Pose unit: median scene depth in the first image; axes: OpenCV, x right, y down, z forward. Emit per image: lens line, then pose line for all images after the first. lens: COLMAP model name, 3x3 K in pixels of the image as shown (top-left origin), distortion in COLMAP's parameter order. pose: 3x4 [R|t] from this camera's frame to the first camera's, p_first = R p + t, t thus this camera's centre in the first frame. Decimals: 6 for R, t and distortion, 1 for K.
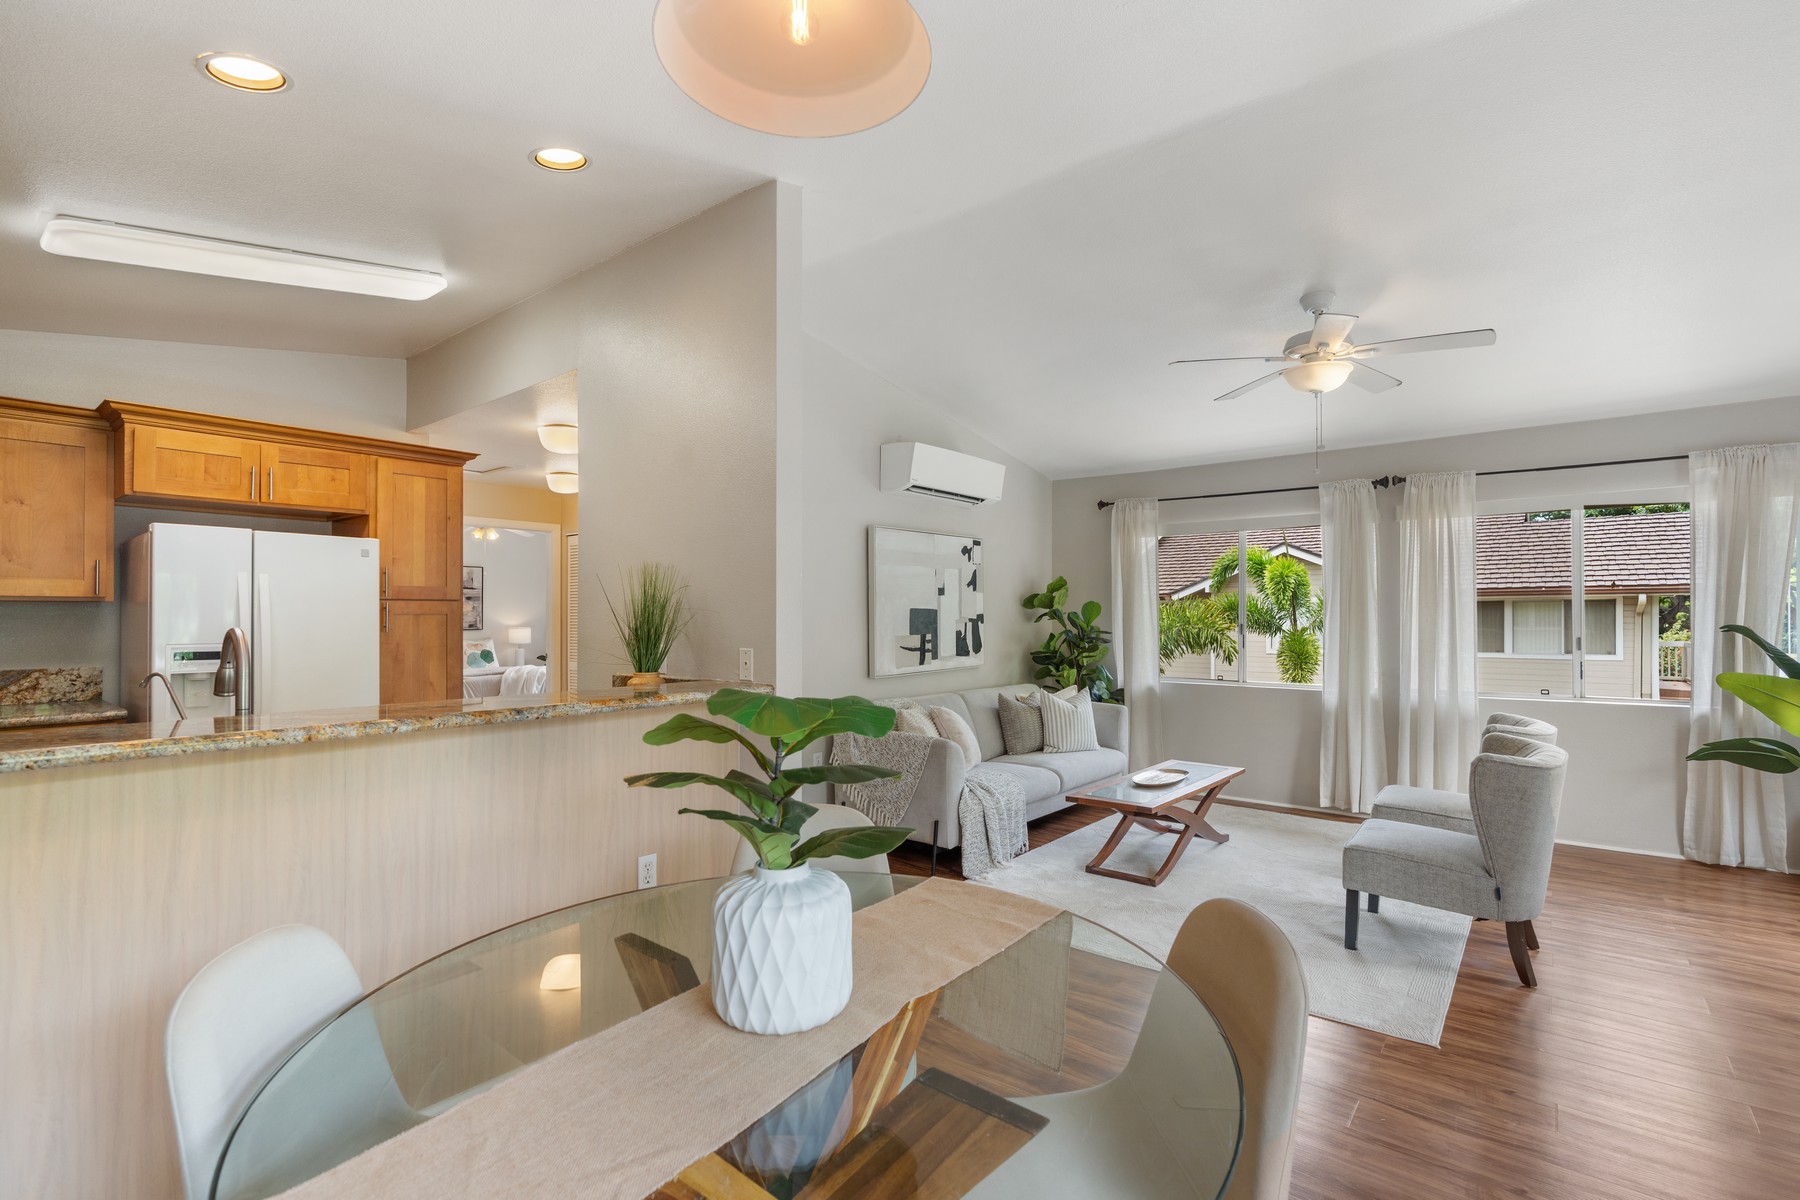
lens RADIAL K [[807.3, 0, 911.7], [0, 807.3, 611.7], [0, 0, 1]] dist [-0.001508, -0.000014]
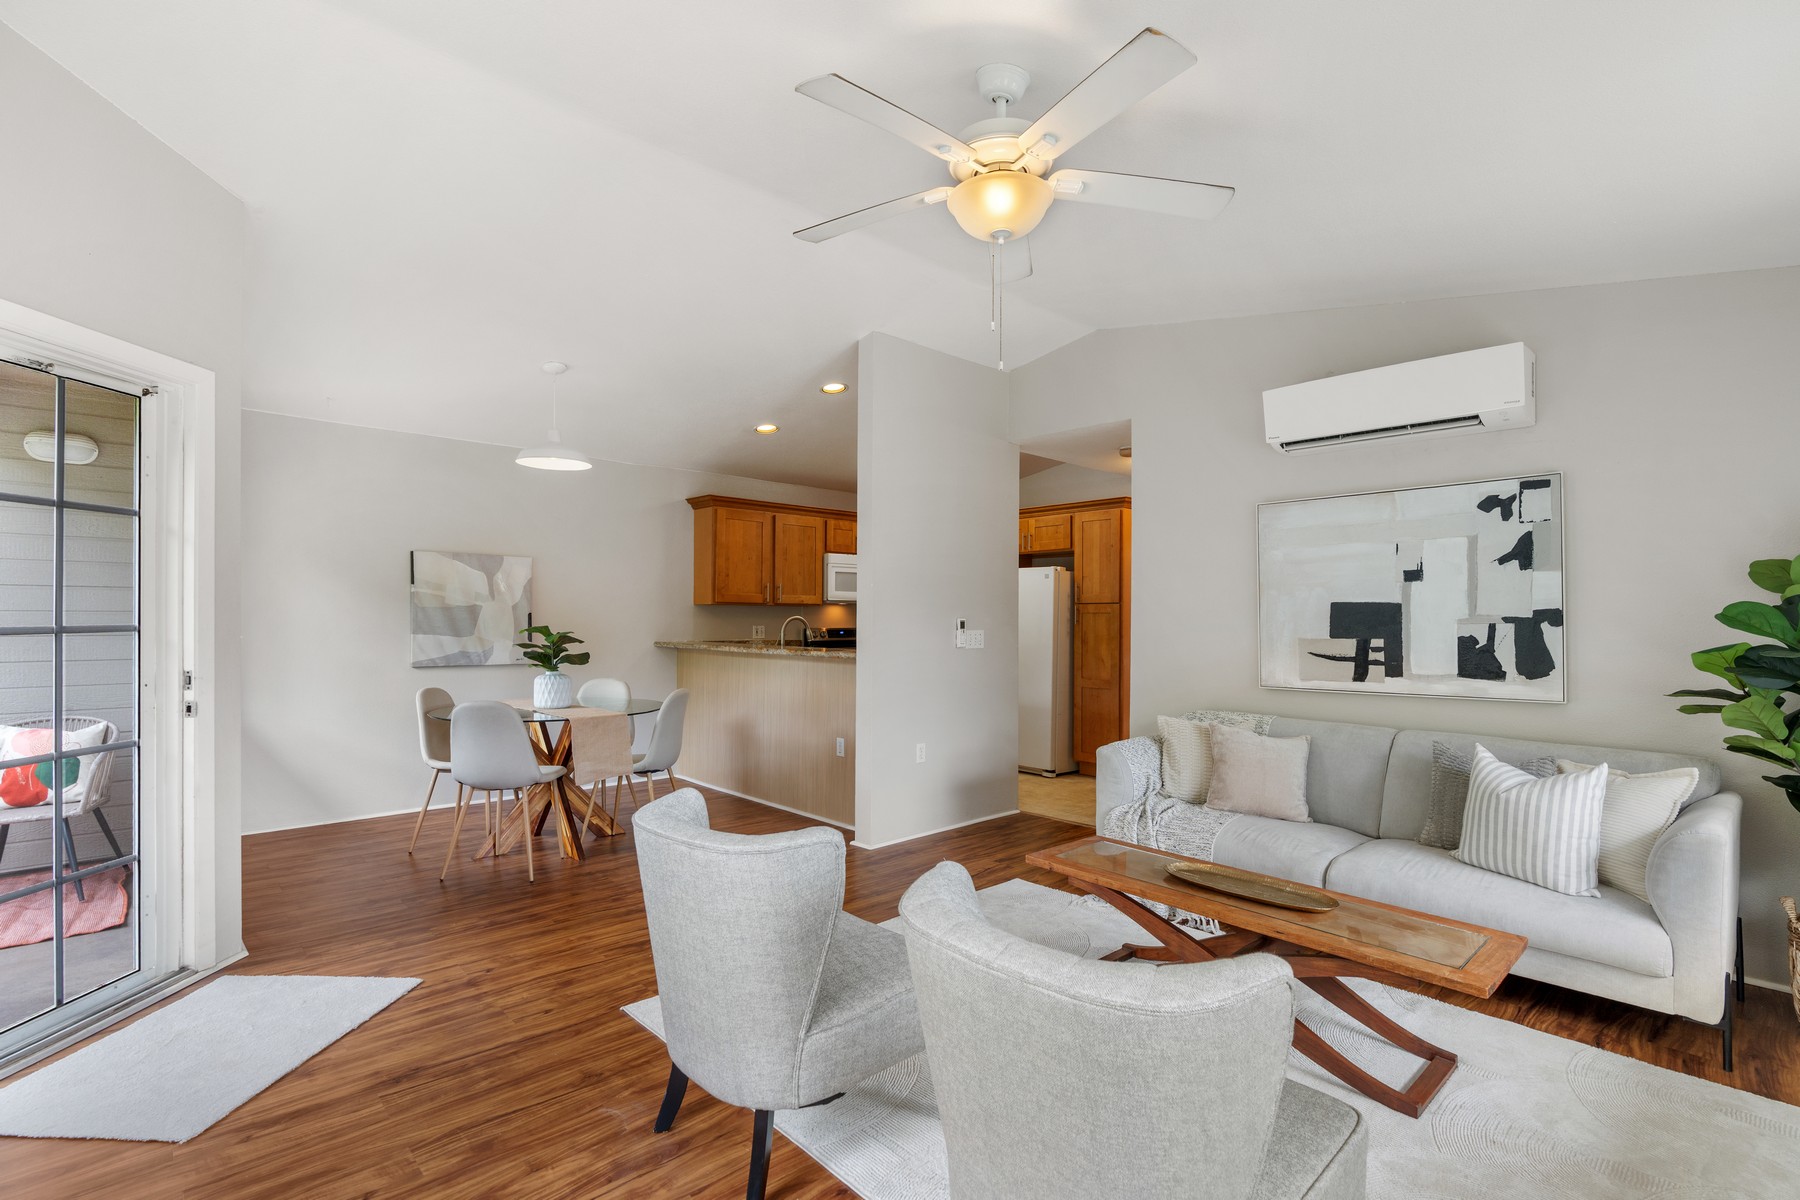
lens RADIAL K [[834.3, 0, 916.7], [0, 834.3, 615.1], [0, 0, 1]] dist [0.000165, 0.000026]
pose [[-0.122586, -0.002543, -0.992455, 0.774895], [-0.000140, 0.999997, -0.002545, 0.009240], [0.992458, -0.000173, -0.122586, 0.692195]]
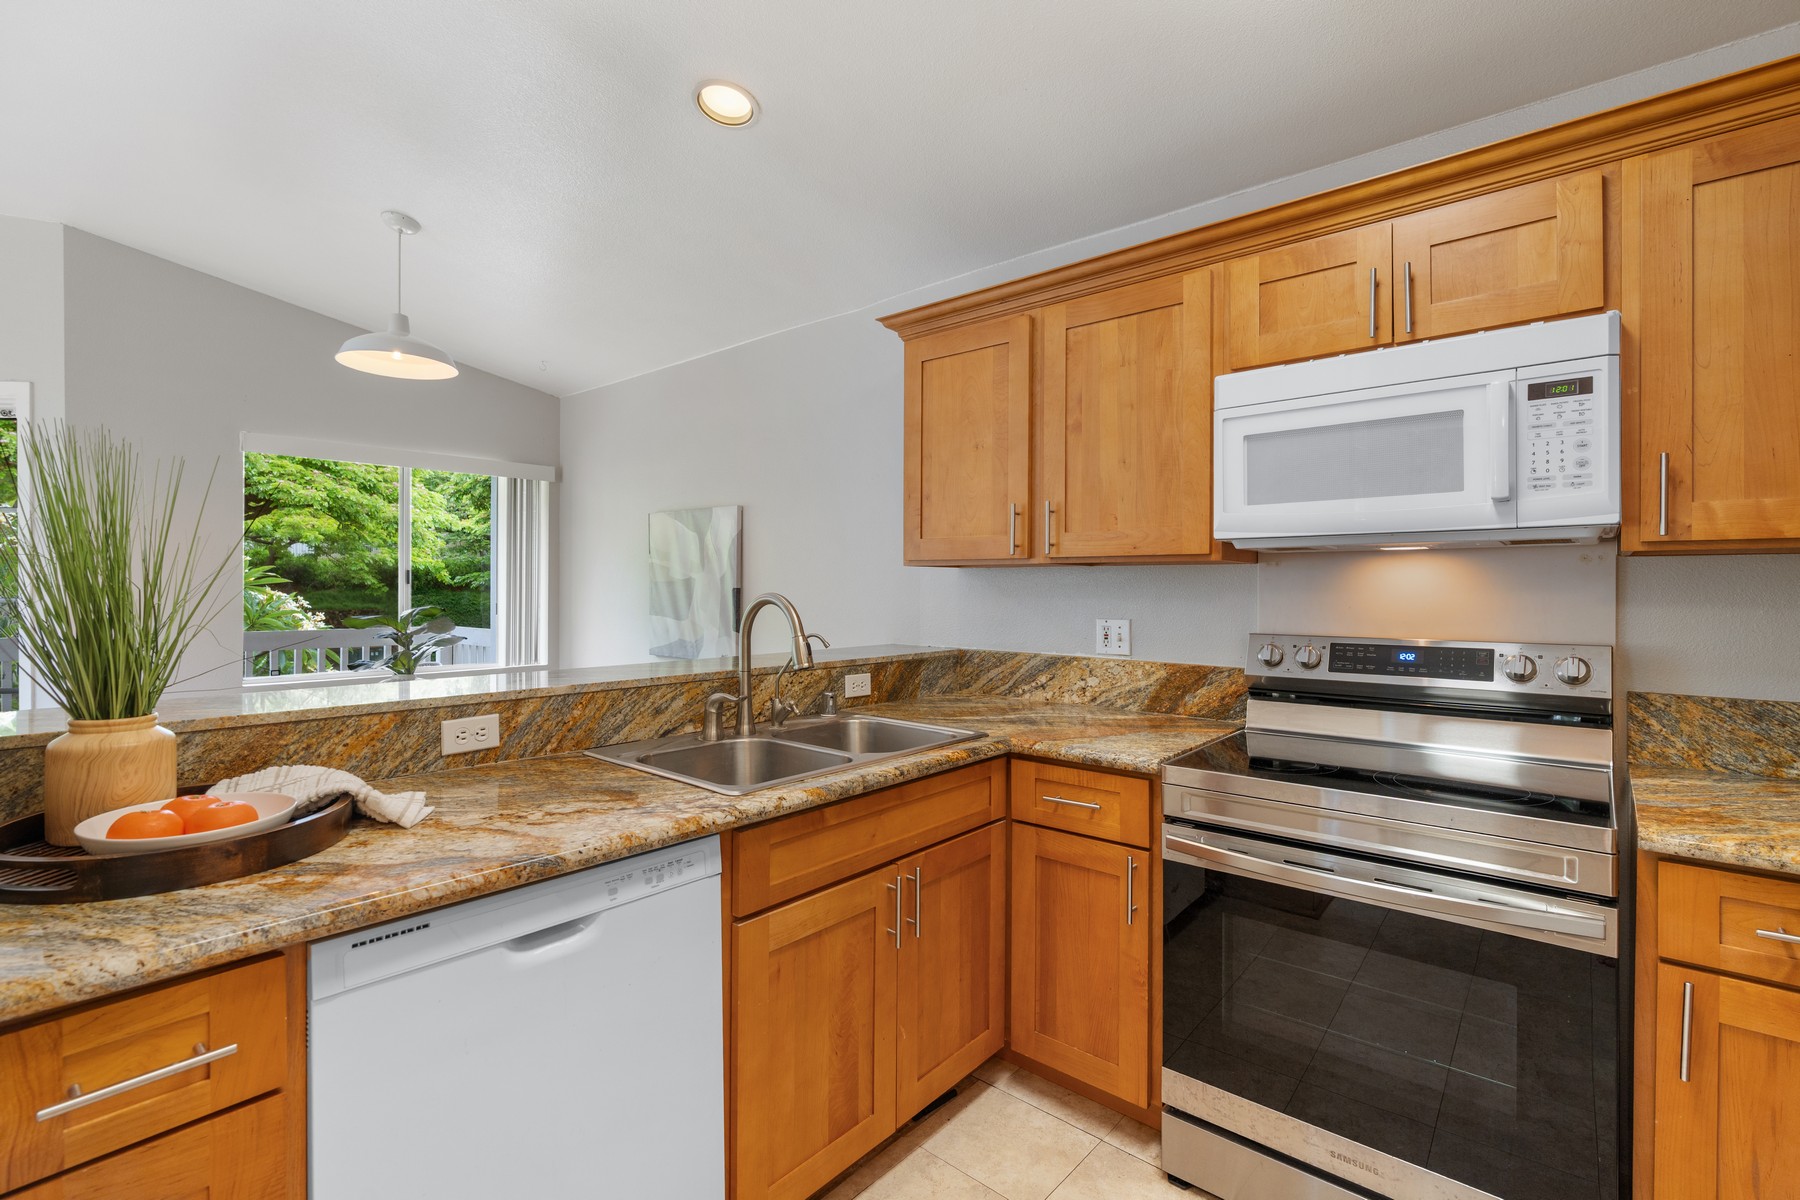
lens RADIAL K [[835.2, 0, 846.3], [0, 835.2, 592.8], [0, 0, 1]] dist [-0.000990, 0.000020]
pose [[-0.997962, -0.002345, 0.063767, -0.363867], [-0.002352, 0.999997, -0.000047, 0.008081], [-0.063767, -0.000197, -0.997965, 0.781290]]
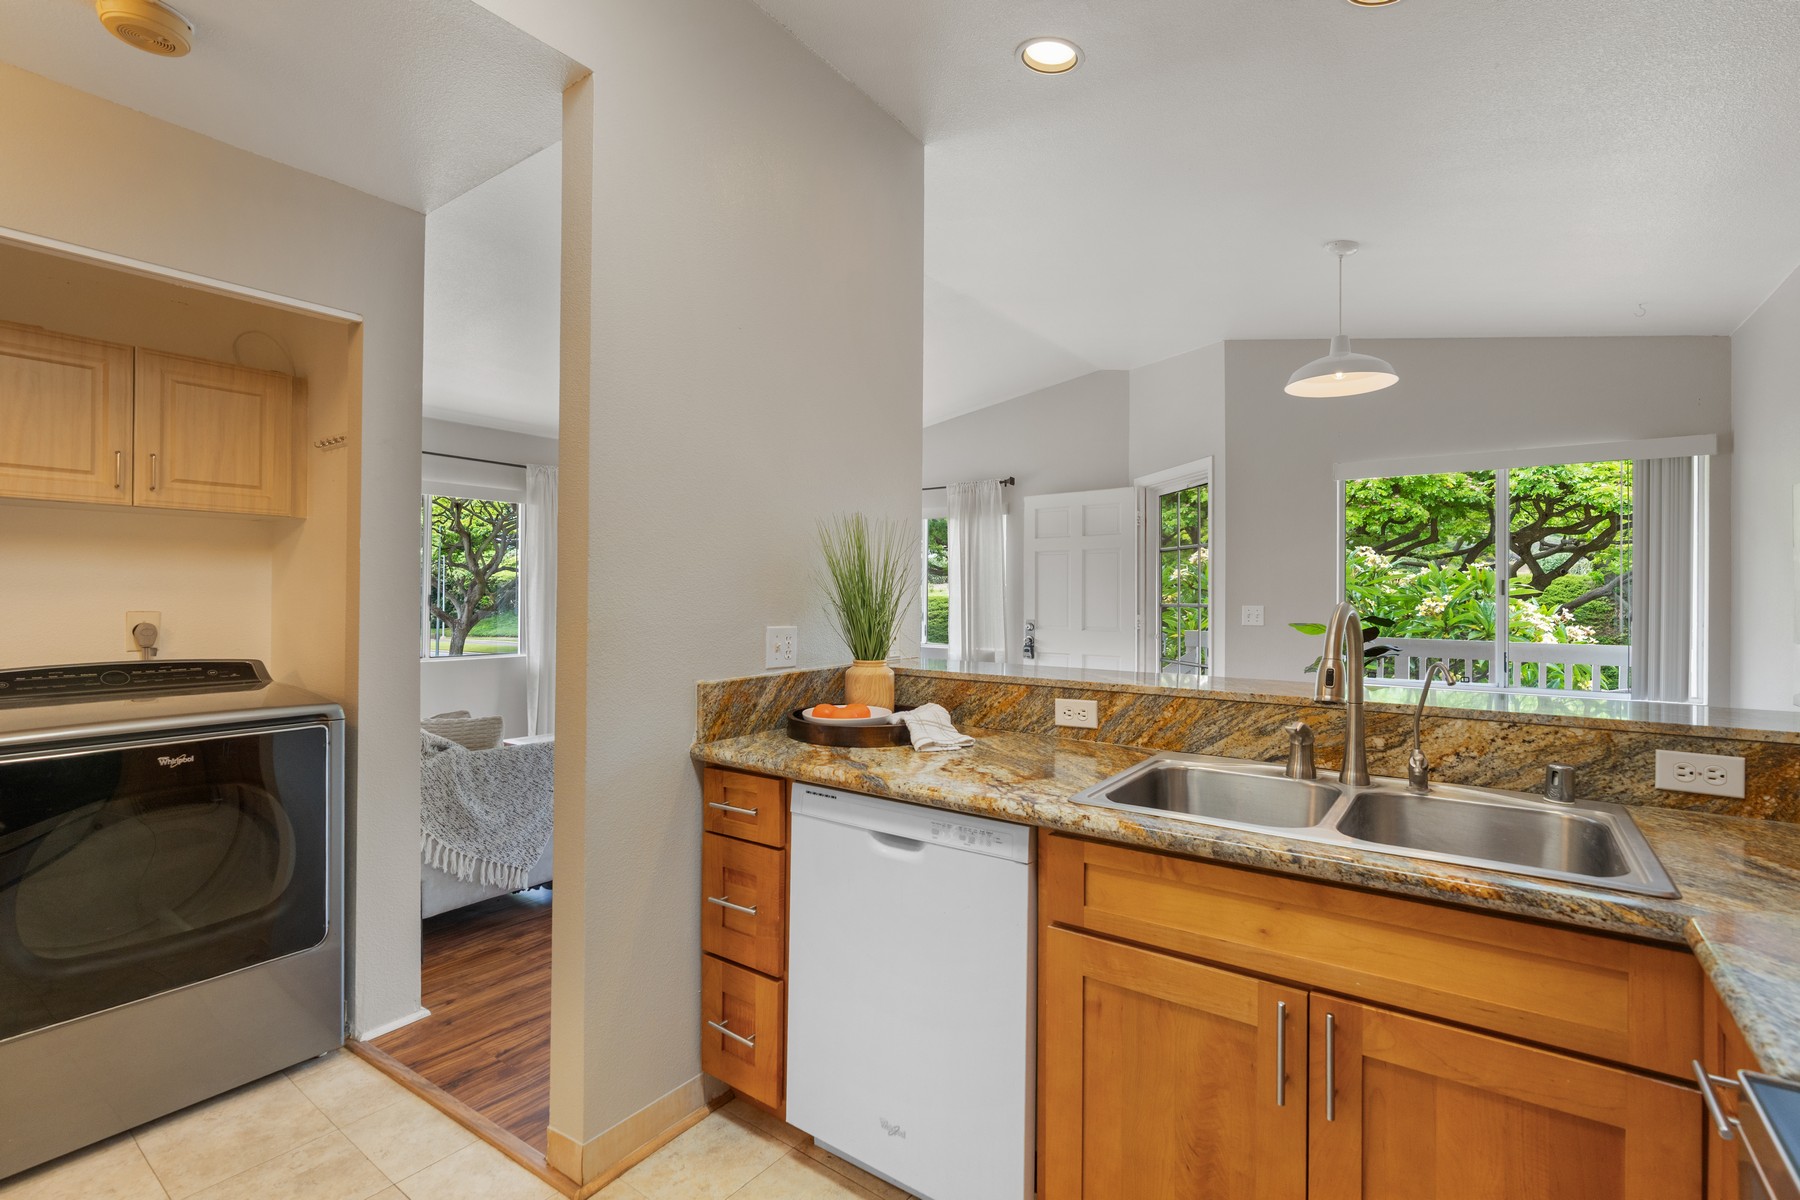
lens RADIAL K [[813.1, 0, 904.6], [0, 813.1, 585.0], [0, 0, 1]] dist [-0.004128, 0.000097]
pose [[-0.054548, 0.010451, 0.998456, -0.594639], [-0.011537, 0.999872, -0.011096, 0.006904], [-0.998444, -0.012125, -0.054421, 0.560917]]
